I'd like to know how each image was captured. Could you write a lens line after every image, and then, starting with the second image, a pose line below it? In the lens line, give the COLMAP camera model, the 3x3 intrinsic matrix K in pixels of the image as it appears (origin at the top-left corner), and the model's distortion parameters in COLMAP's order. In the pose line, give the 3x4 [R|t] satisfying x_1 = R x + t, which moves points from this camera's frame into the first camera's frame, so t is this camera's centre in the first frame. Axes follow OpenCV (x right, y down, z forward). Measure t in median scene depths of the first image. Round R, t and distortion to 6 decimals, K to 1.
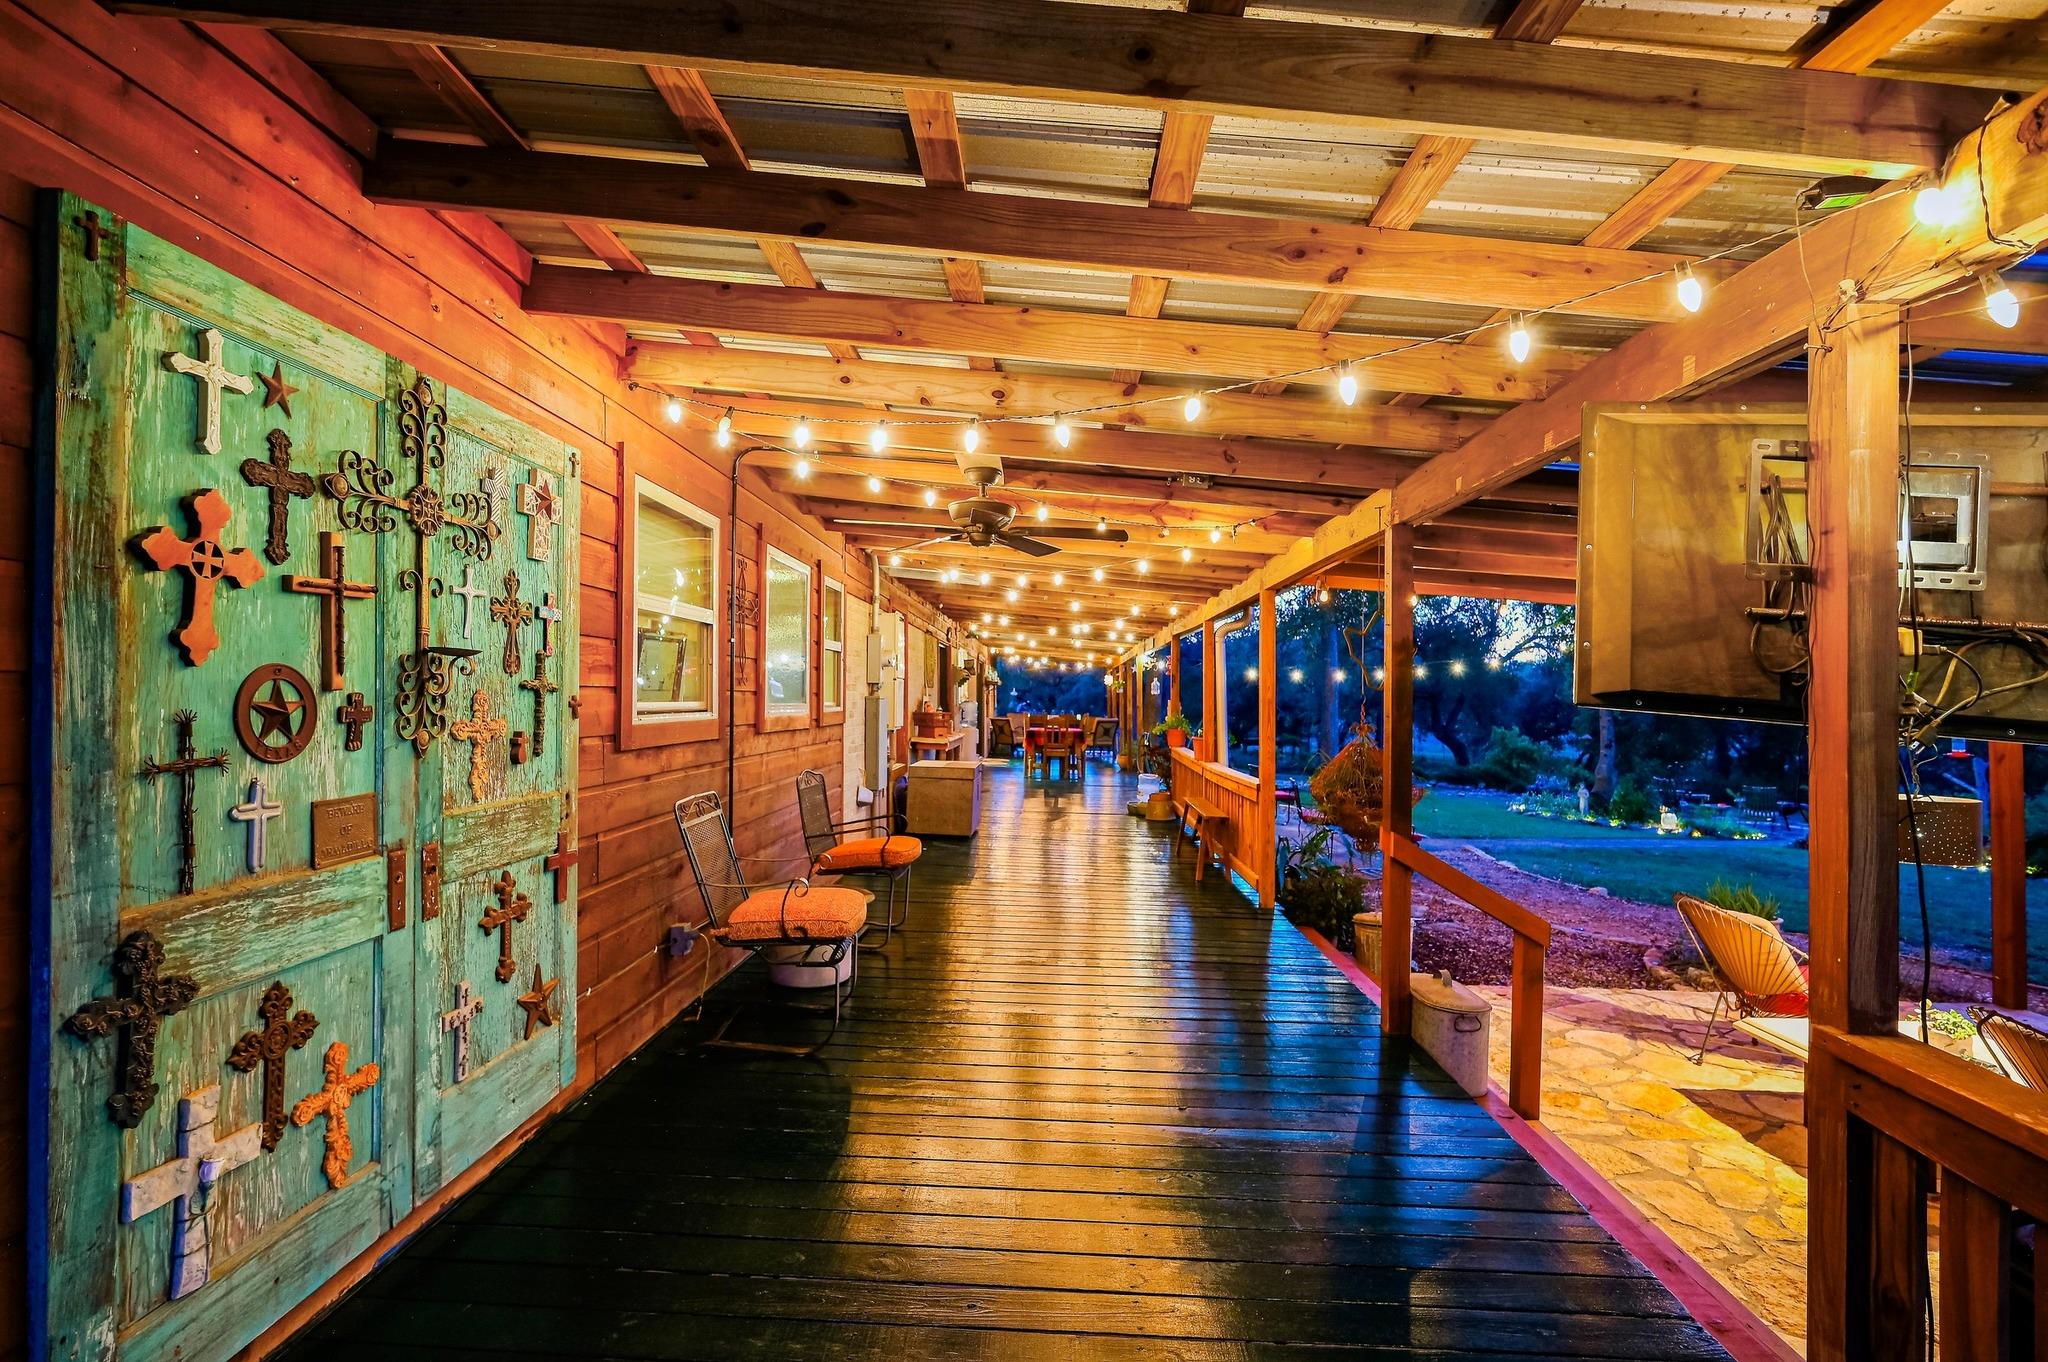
lens RADIAL K [[1012.9, 0, 1024.6], [0, 1012.9, 657.2], [0, 0, 1]] dist [0.002614, 0.000194]
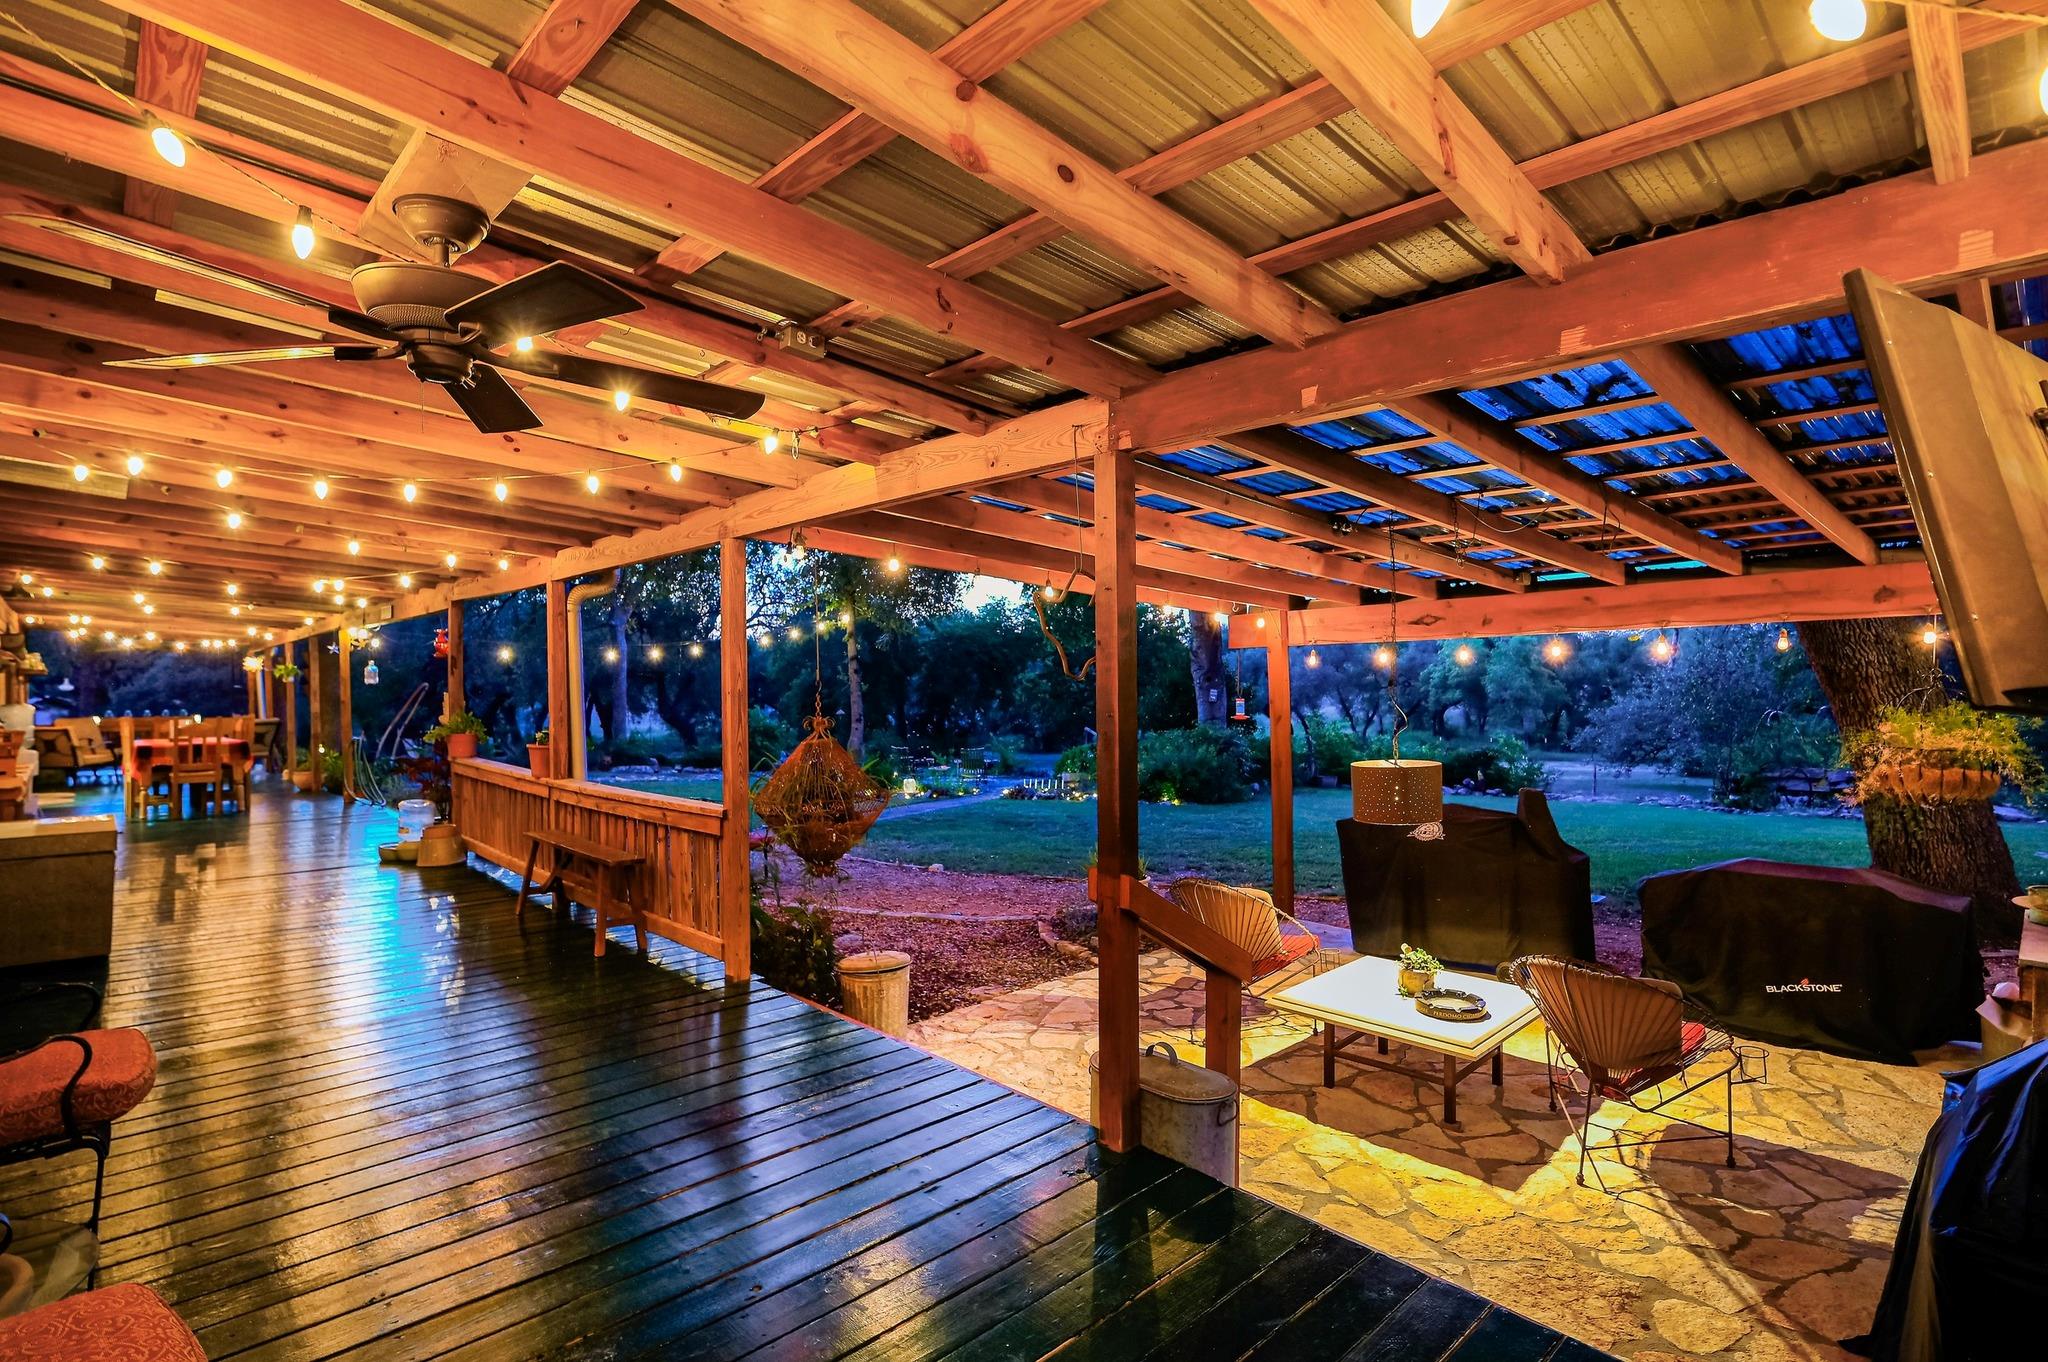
lens RADIAL K [[1012.9, 0, 1024.6], [0, 1012.9, 657.2], [0, 0, 1]] dist [0.002614, 0.000194]
pose [[0.695778, -0.010767, 0.718176, -0.084435], [-0.005376, 0.999782, 0.020198, 0.000961], [-0.718237, -0.017914, 0.695568, 0.225029]]
